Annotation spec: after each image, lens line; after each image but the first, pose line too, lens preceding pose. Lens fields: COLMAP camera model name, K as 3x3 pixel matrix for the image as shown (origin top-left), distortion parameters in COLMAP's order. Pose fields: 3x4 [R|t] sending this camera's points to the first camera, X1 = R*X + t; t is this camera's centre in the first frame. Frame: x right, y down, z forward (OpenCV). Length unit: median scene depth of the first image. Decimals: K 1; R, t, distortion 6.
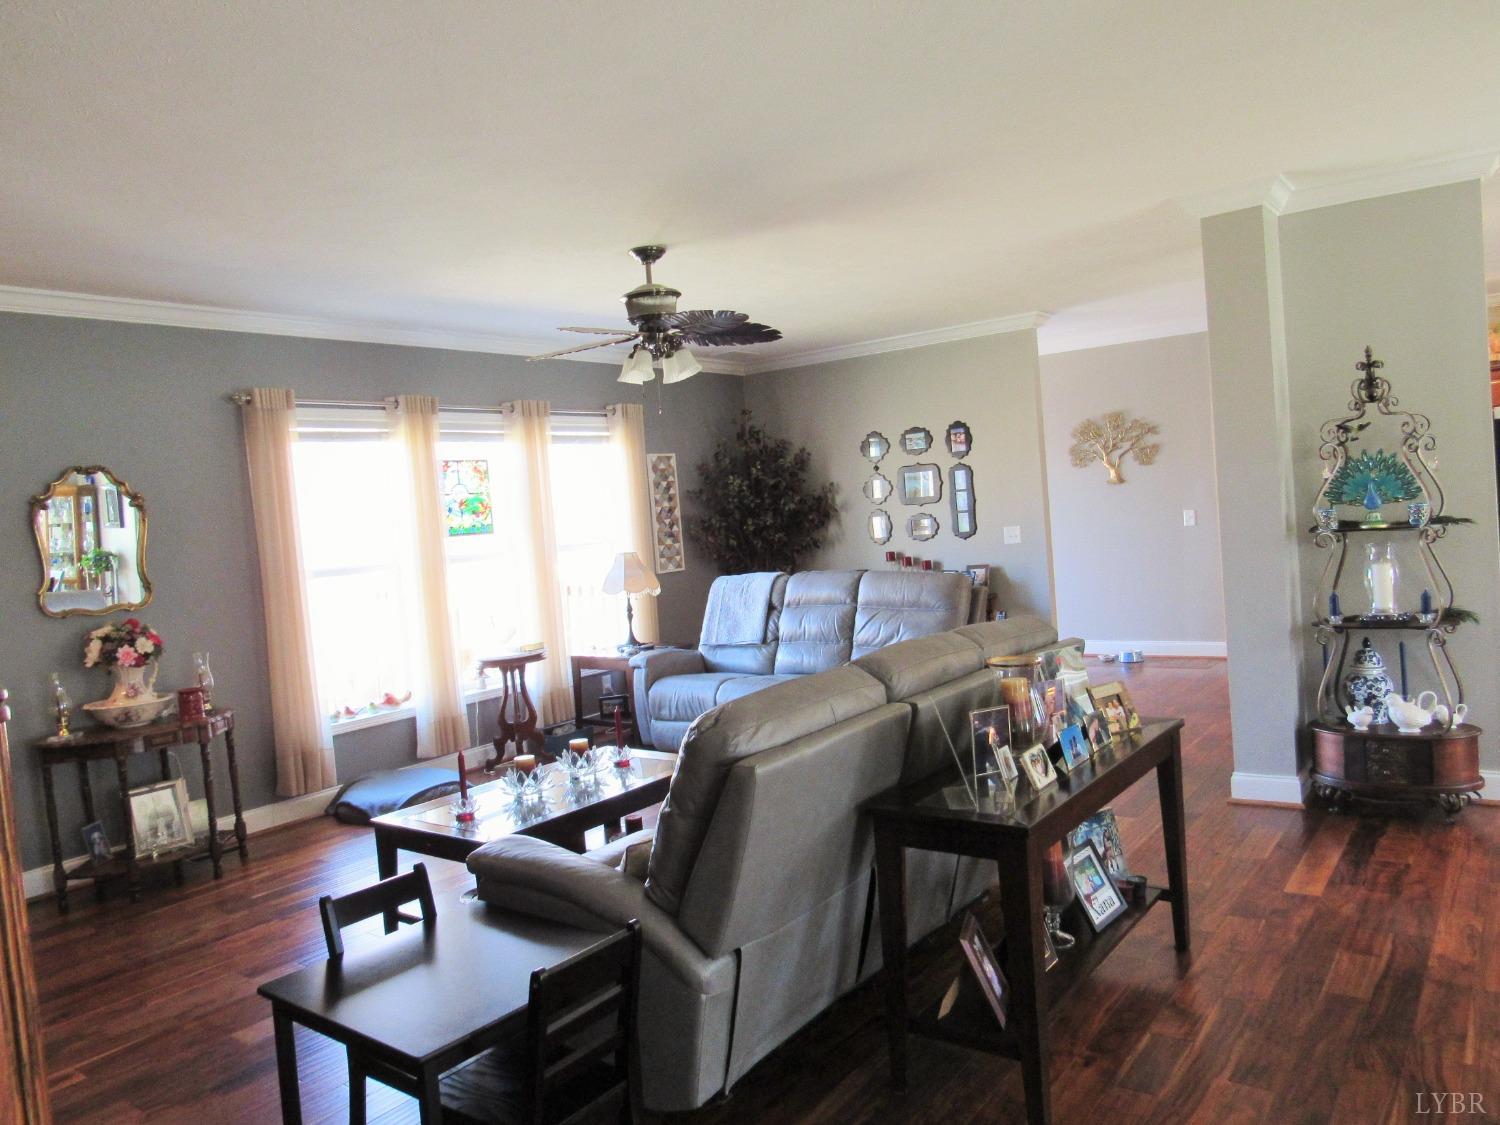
lens RADIAL K [[1070.1, 0, 757.1], [0, 1070.1, 563.6], [0, 0, 1]] dist [-0.020117, -0.003631]
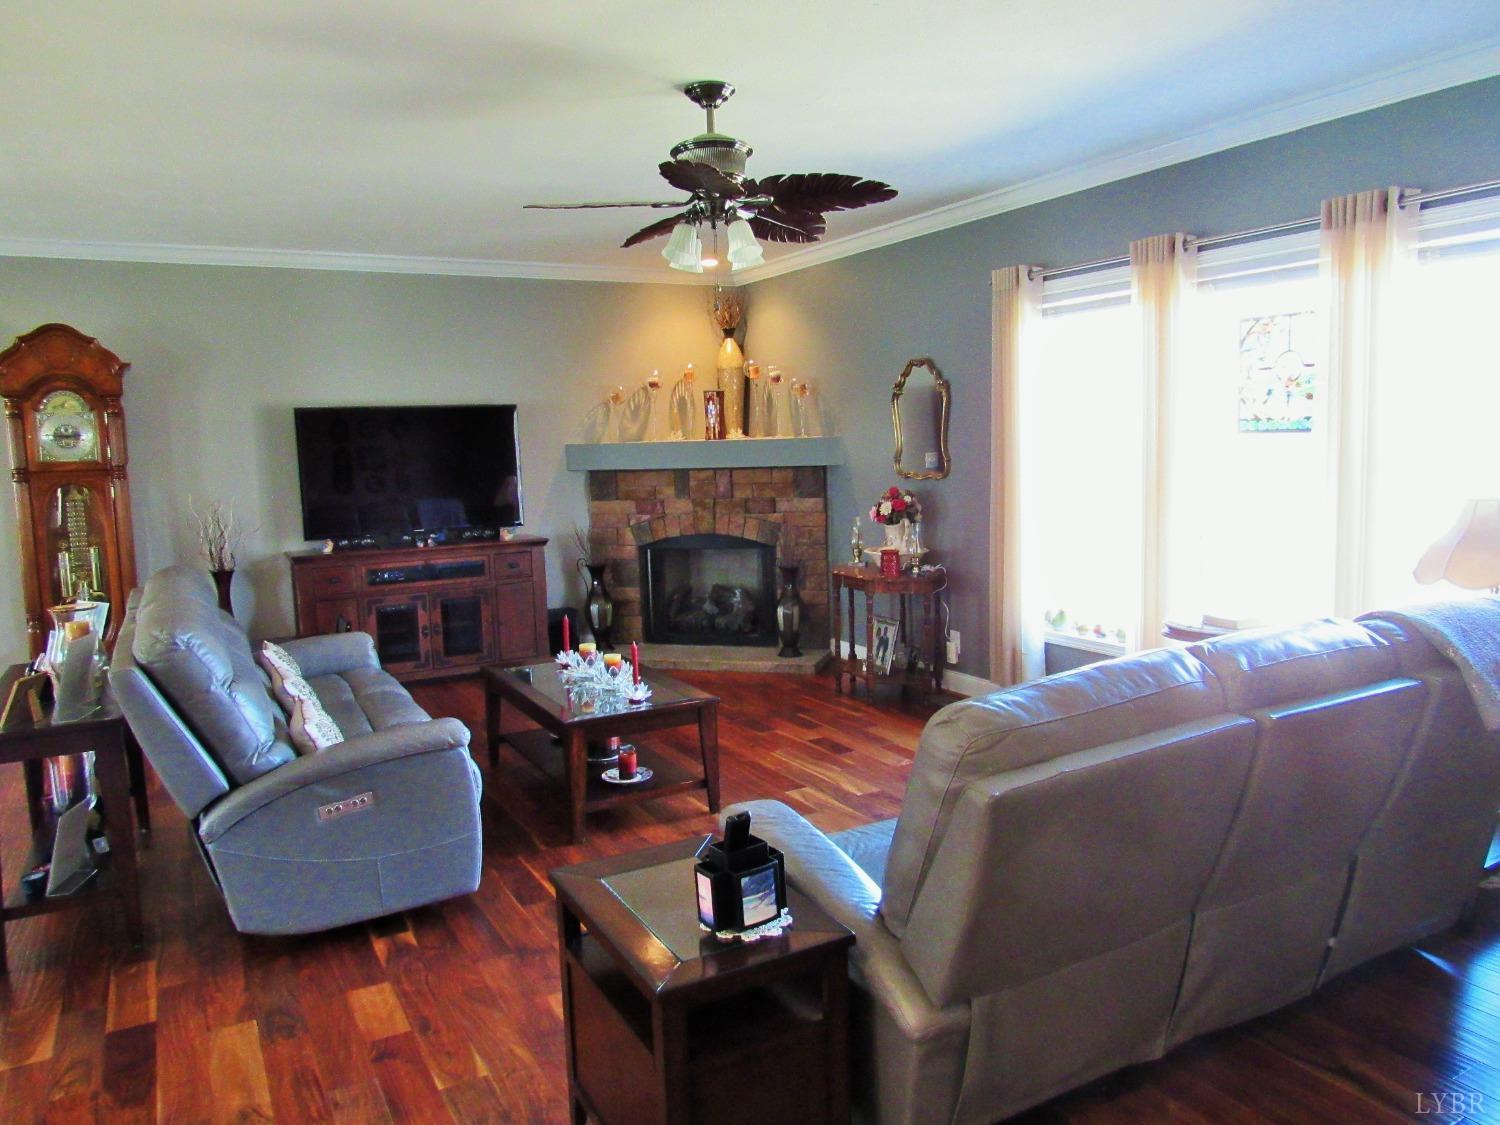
lens RADIAL K [[1070.1, 0, 755.4], [0, 1070.1, 562.5], [0, 0, 1]] dist [-0.020117, -0.003631]
pose [[-0.412848, 0.194562, -0.889777, 0.448404], [0.014842, 0.978225, 0.207016, -0.088029], [0.910679, 0.072260, -0.406746, 0.986301]]
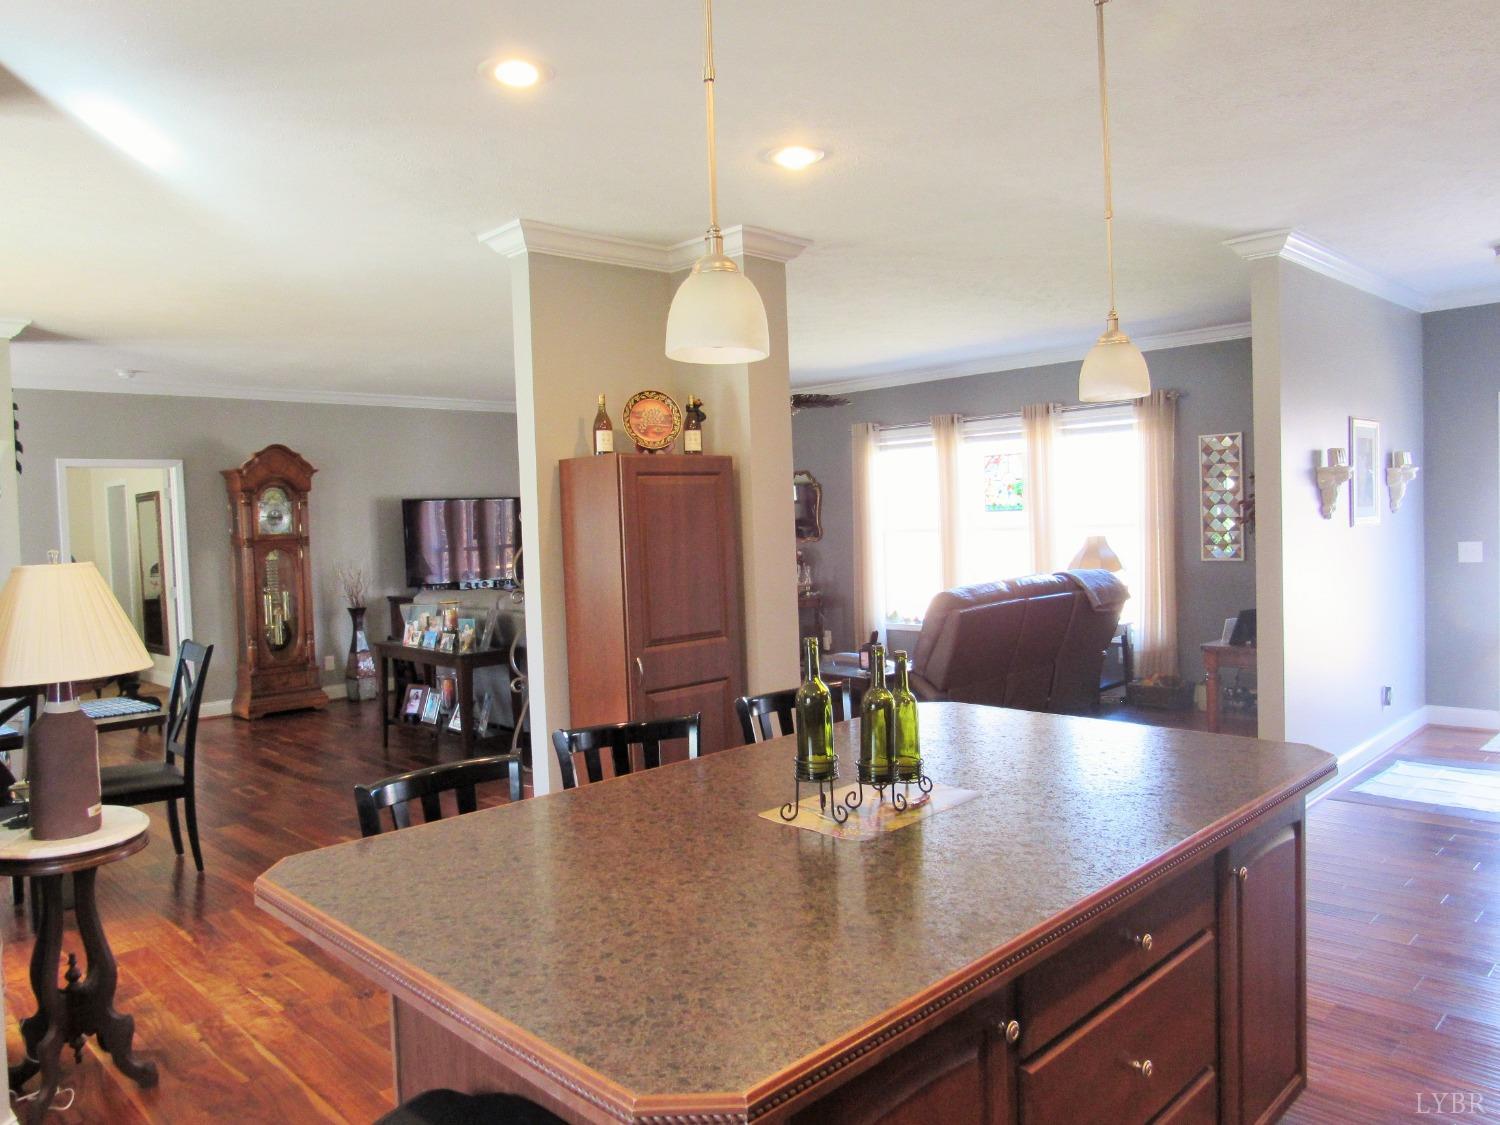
lens RADIAL K [[1070.1, 0, 749.6], [0, 1070.1, 562.1], [0, 0, 1]] dist [-0.020117, -0.003631]
pose [[-0.156581, 0.122109, -0.980088, 1.092699], [-0.002724, 0.992271, 0.124062, -0.128219], [0.987661, 0.022095, -0.155039, 0.899890]]
